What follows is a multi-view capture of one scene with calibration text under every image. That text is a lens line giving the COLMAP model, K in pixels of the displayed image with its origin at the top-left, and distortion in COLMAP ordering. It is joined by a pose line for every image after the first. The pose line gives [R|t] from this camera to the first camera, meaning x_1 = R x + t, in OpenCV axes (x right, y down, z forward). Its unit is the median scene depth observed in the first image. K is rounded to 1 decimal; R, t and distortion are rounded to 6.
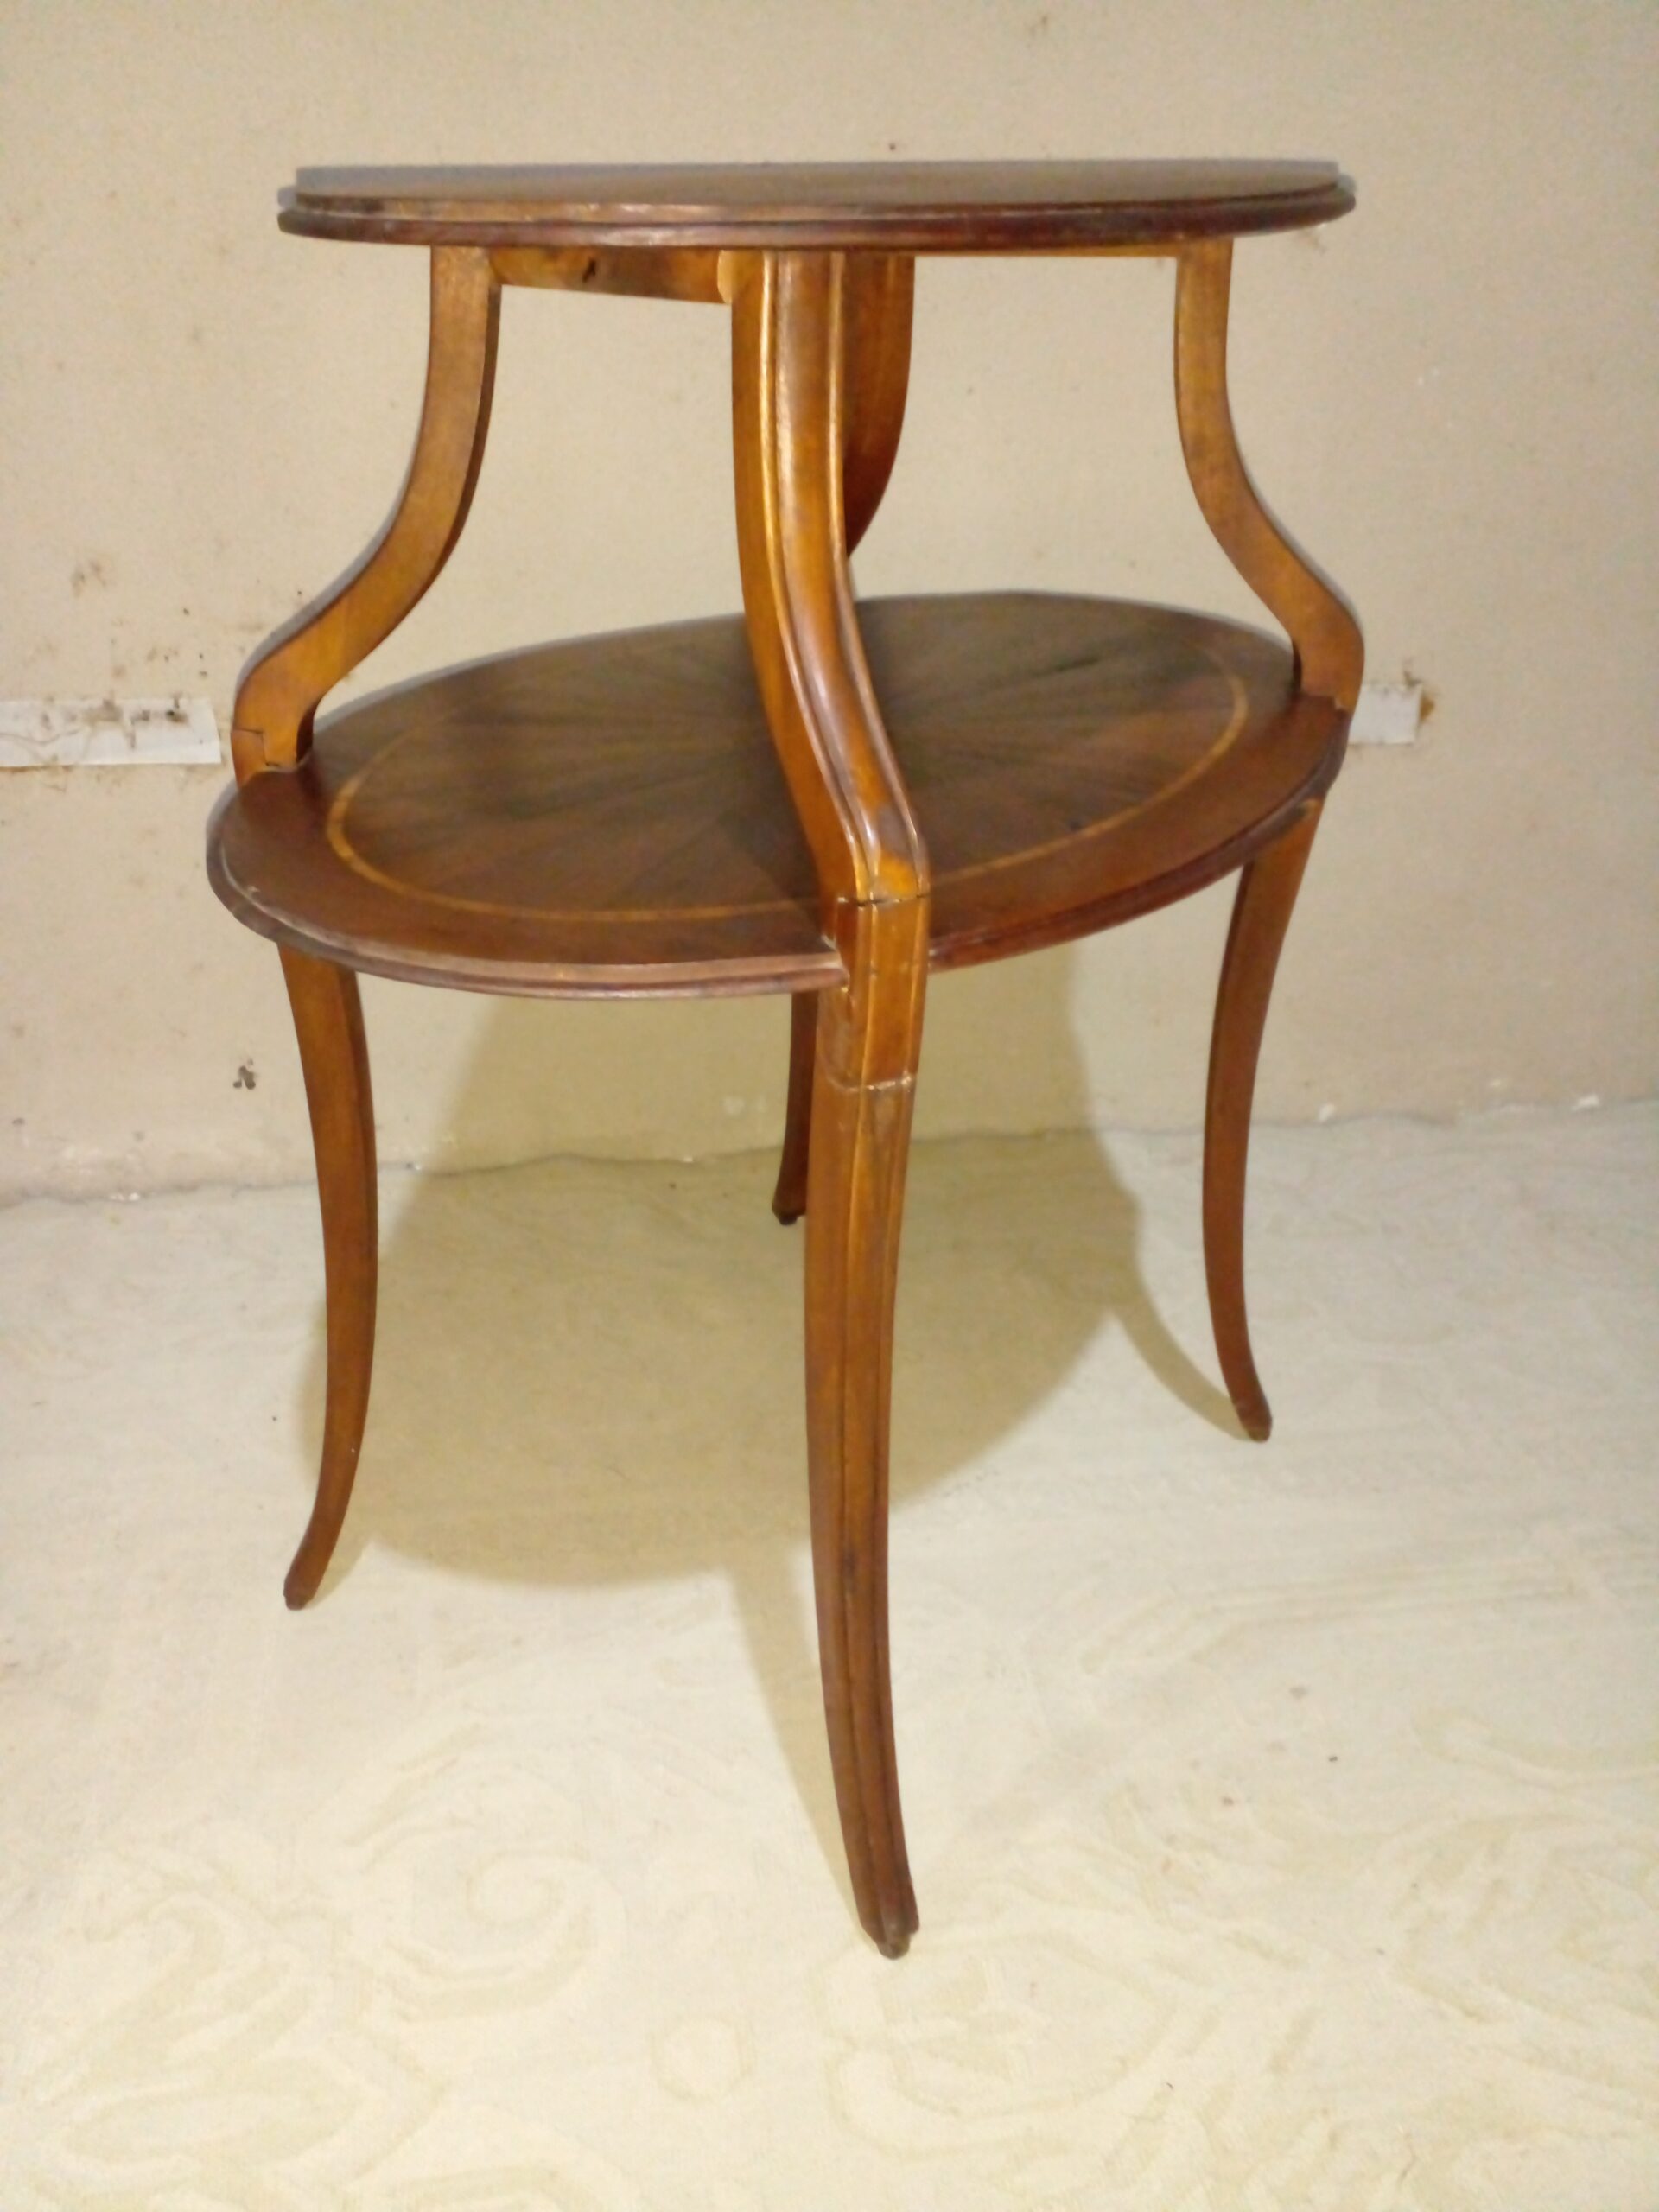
lens RADIAL K [[1780.6, 0, 788.4], [0, 1780.6, 1079.4], [0, 0, 1]] dist [-0.001907, -0.012746]
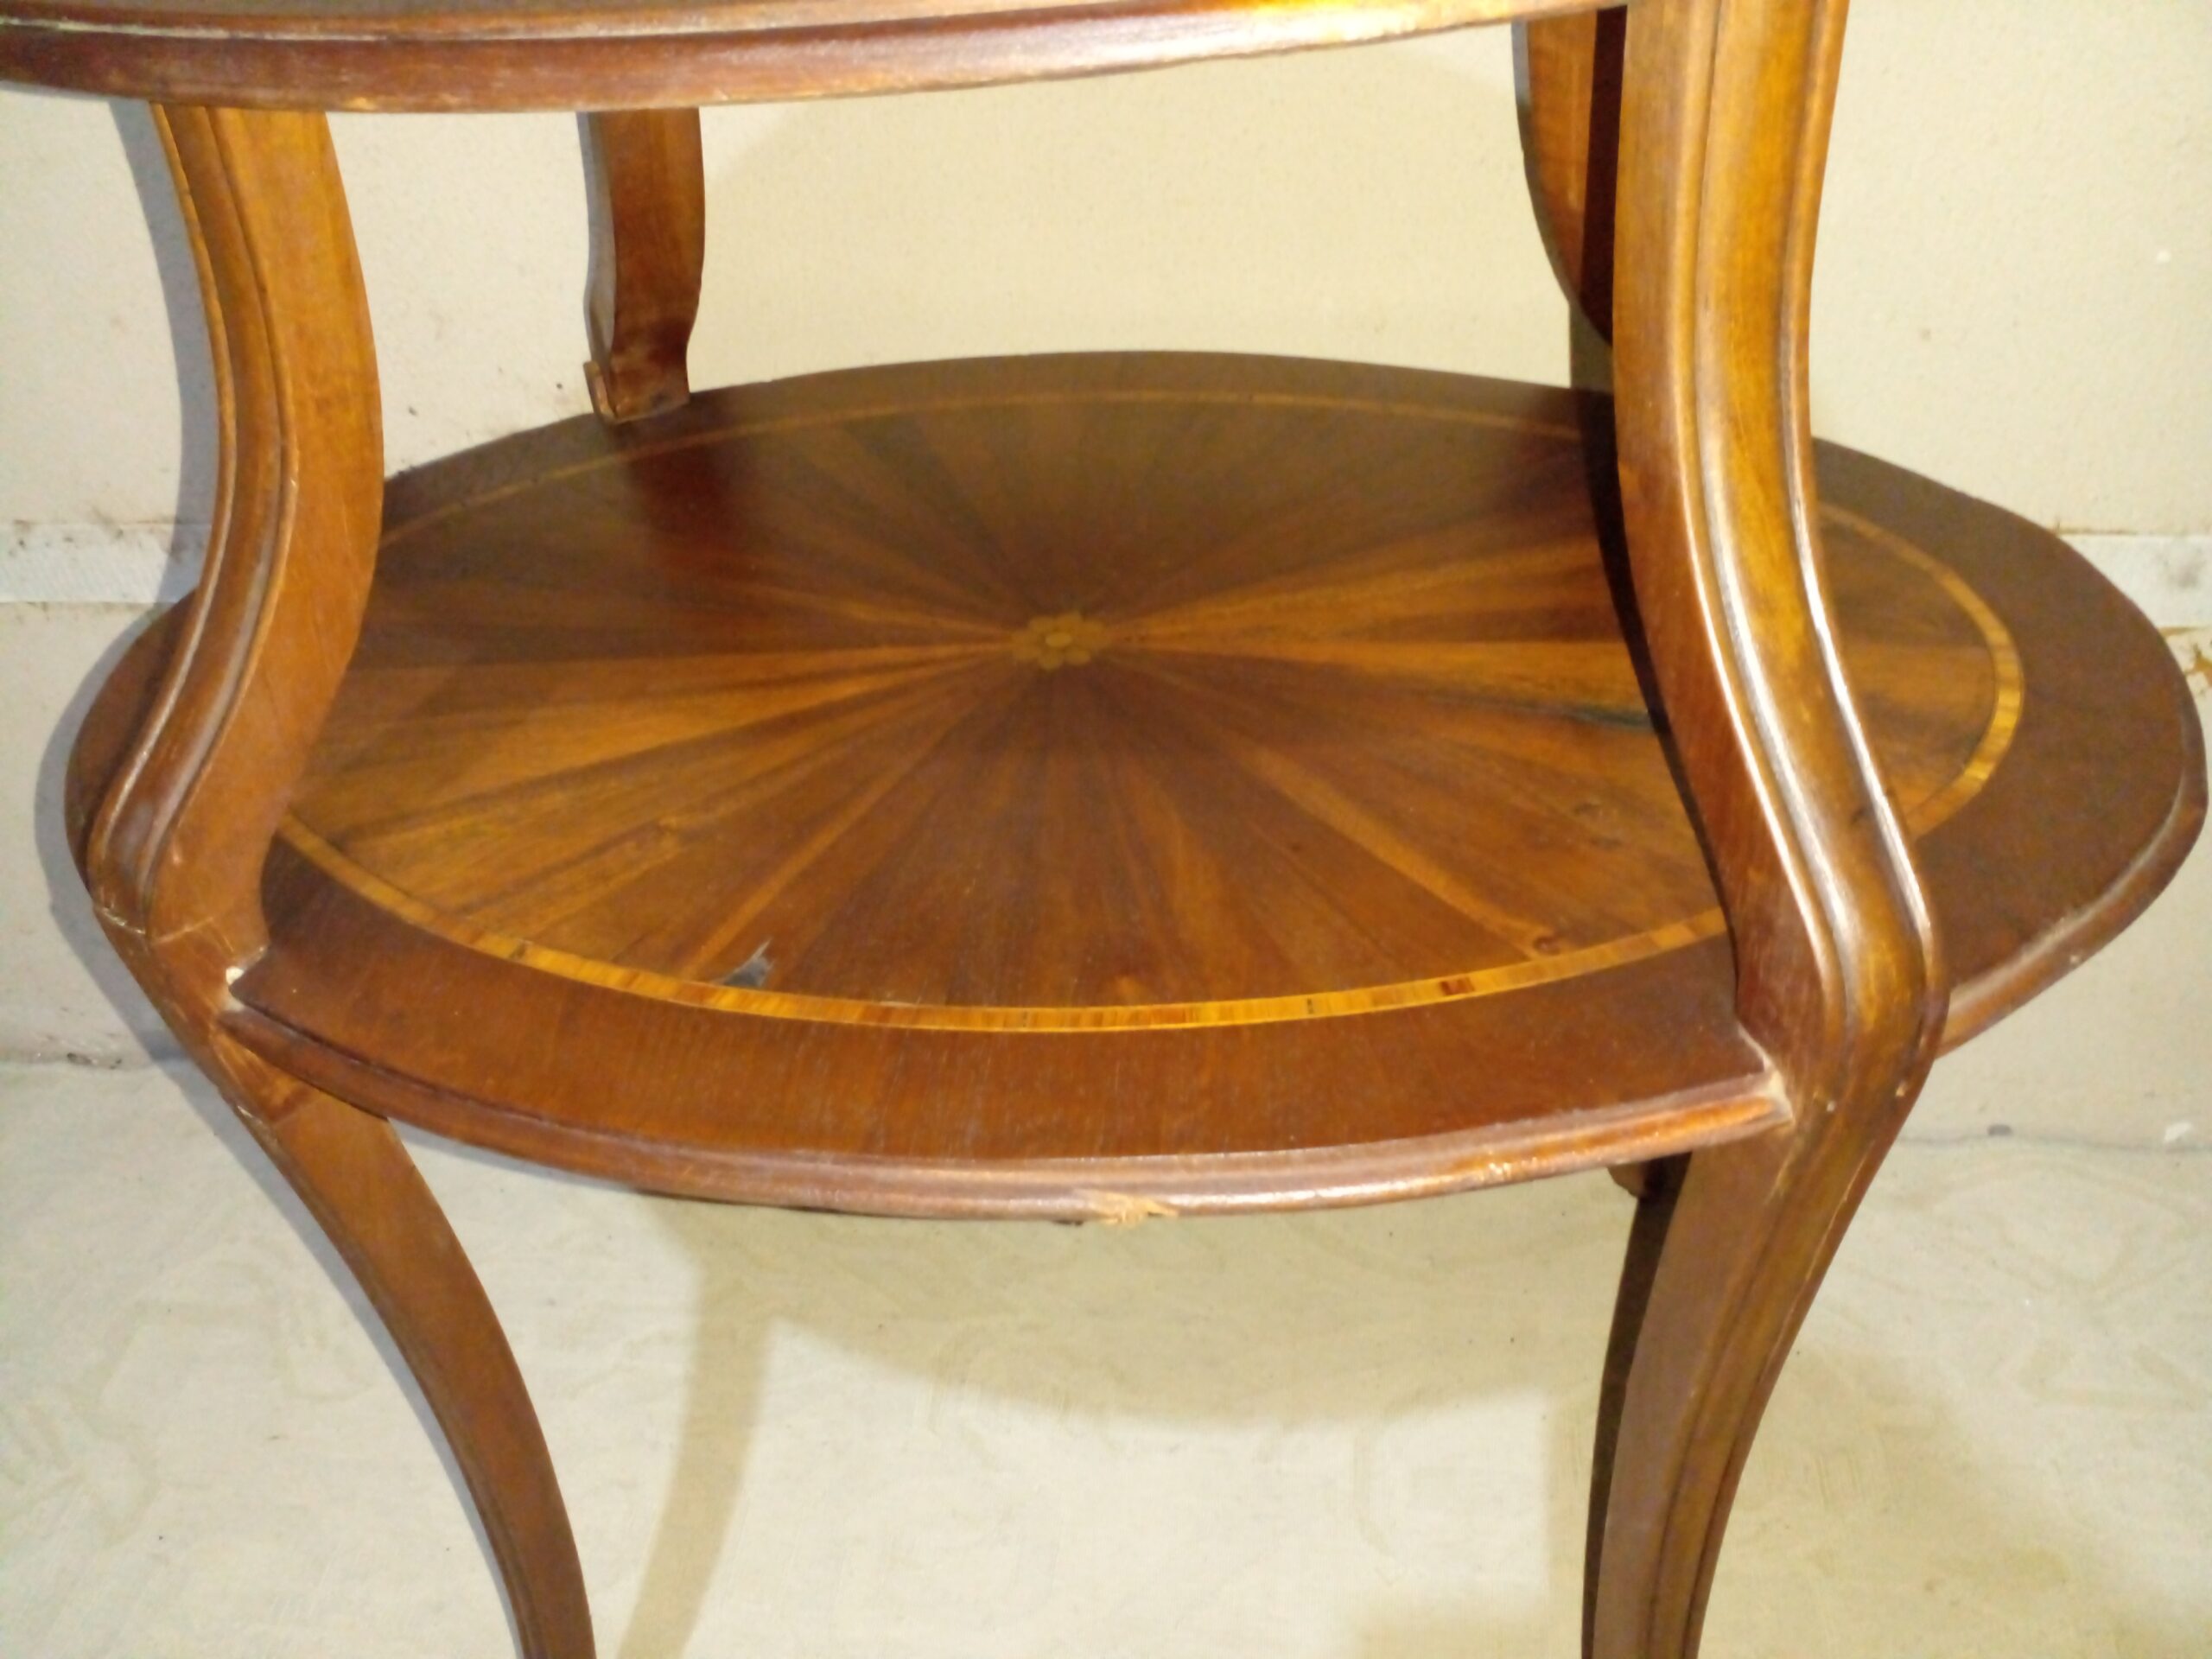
lens RADIAL K [[1780.6, 0, 1105.5], [0, 1780.6, 865.0], [0, 0, 1]] dist [-0.001907, -0.012746]
pose [[0.956609, 0.105115, -0.271753, 0.143646], [-0.041996, 0.972661, 0.228399, -0.300980], [0.288332, -0.207076, 0.934871, 0.457382]]
